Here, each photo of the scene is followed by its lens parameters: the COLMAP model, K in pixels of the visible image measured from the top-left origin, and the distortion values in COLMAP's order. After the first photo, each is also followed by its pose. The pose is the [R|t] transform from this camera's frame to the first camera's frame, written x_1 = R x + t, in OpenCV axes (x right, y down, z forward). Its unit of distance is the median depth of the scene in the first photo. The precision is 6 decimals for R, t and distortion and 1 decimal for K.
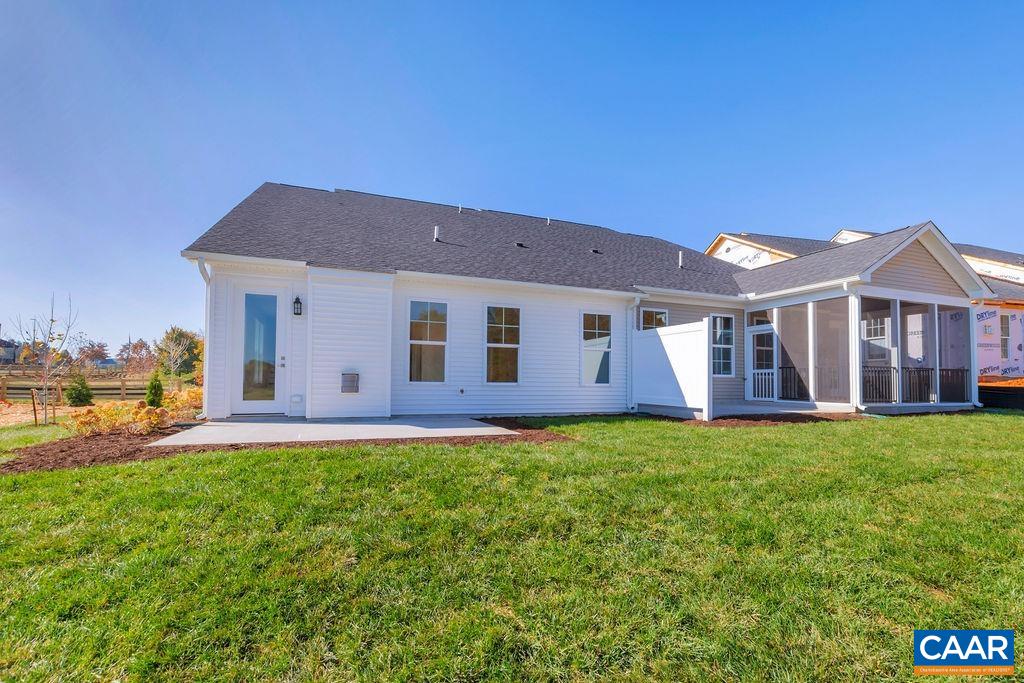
lens RADIAL K [[450.0, 0, 509.5], [0, 450.0, 365.0], [0, 0, 1]] dist [0.000864, 0.000130]
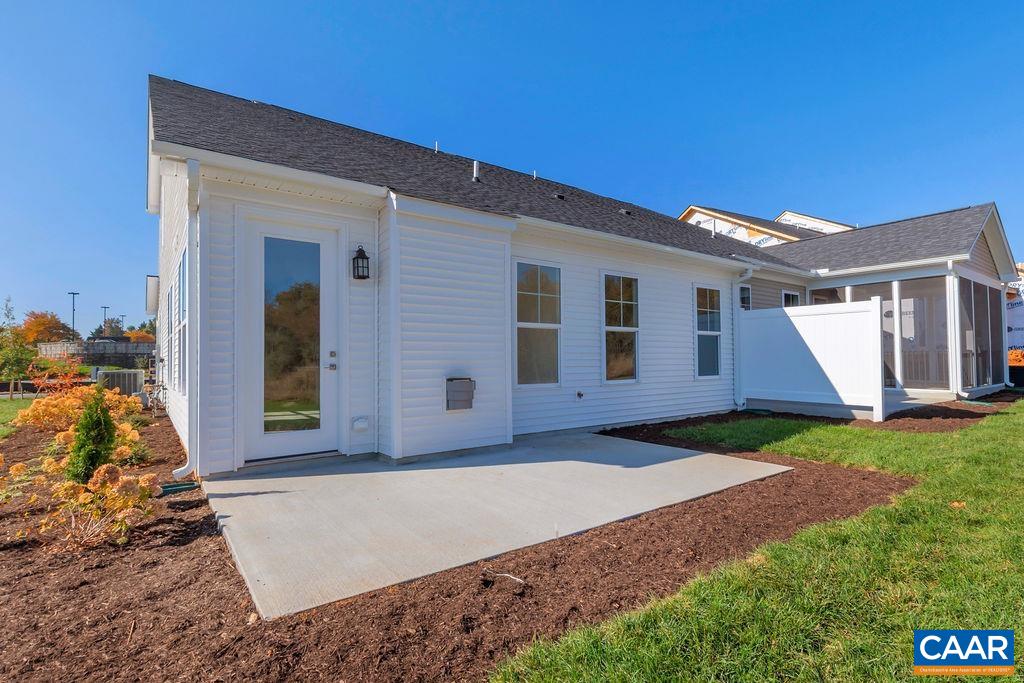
lens RADIAL K [[475.8, 0, 512.0], [0, 475.8, 341.5], [0, 0, 1]] dist [0.000244, -0.000115]
pose [[0.958782, -0.009200, 0.283993, -0.415290], [0.008022, 0.999954, 0.005311, -0.029425], [-0.284028, -0.002814, 0.958812, 0.323904]]
